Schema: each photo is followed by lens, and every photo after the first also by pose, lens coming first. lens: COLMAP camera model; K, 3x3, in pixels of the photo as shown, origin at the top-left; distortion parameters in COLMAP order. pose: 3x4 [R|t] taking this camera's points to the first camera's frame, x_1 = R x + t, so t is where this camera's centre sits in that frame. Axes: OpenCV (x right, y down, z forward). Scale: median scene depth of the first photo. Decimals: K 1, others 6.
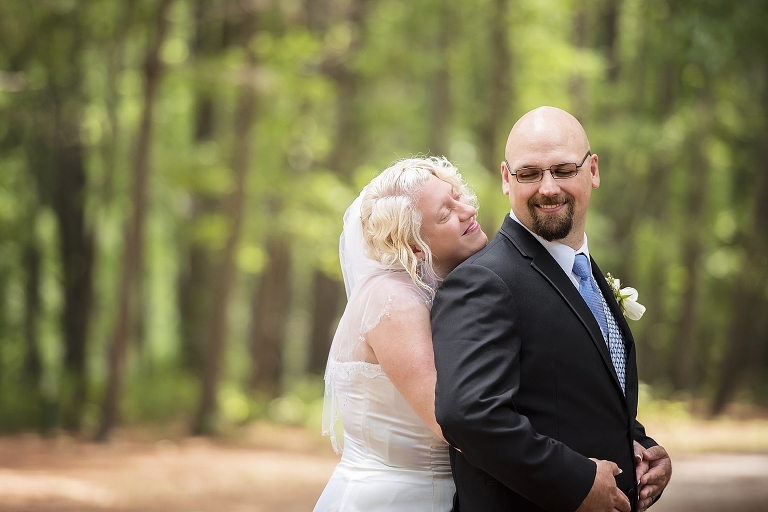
lens RADIAL K [[4114.4, 0, 384.0], [0, 4114.4, 256.2], [0, 0, 1]] dist [-0.165436, 0.000000]
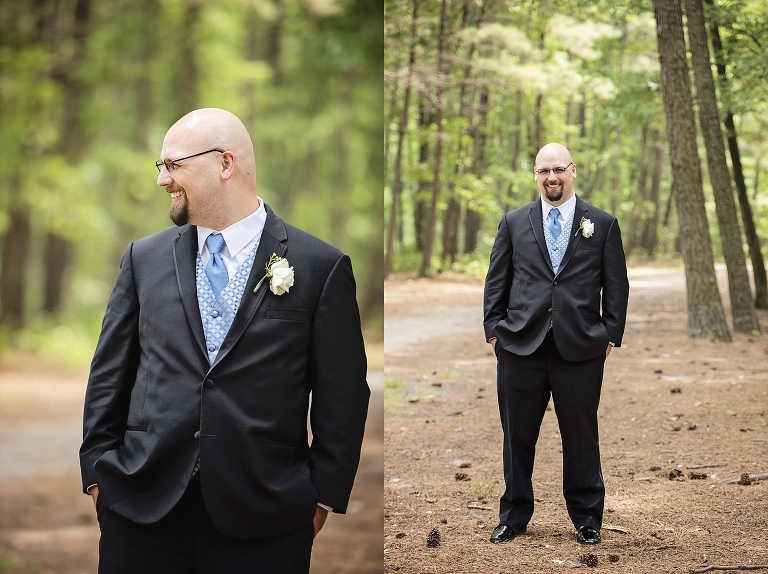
lens RADIAL K [[4232.0, 0, 383.3], [0, 4232.0, 286.2], [0, 0, 1]] dist [2.477131, 0.000000]
pose [[0.991031, -0.011750, 0.133115, -0.414105], [0.010044, 0.999859, 0.013476, 0.013898], [-0.133255, -0.012018, 0.991009, -1.584623]]
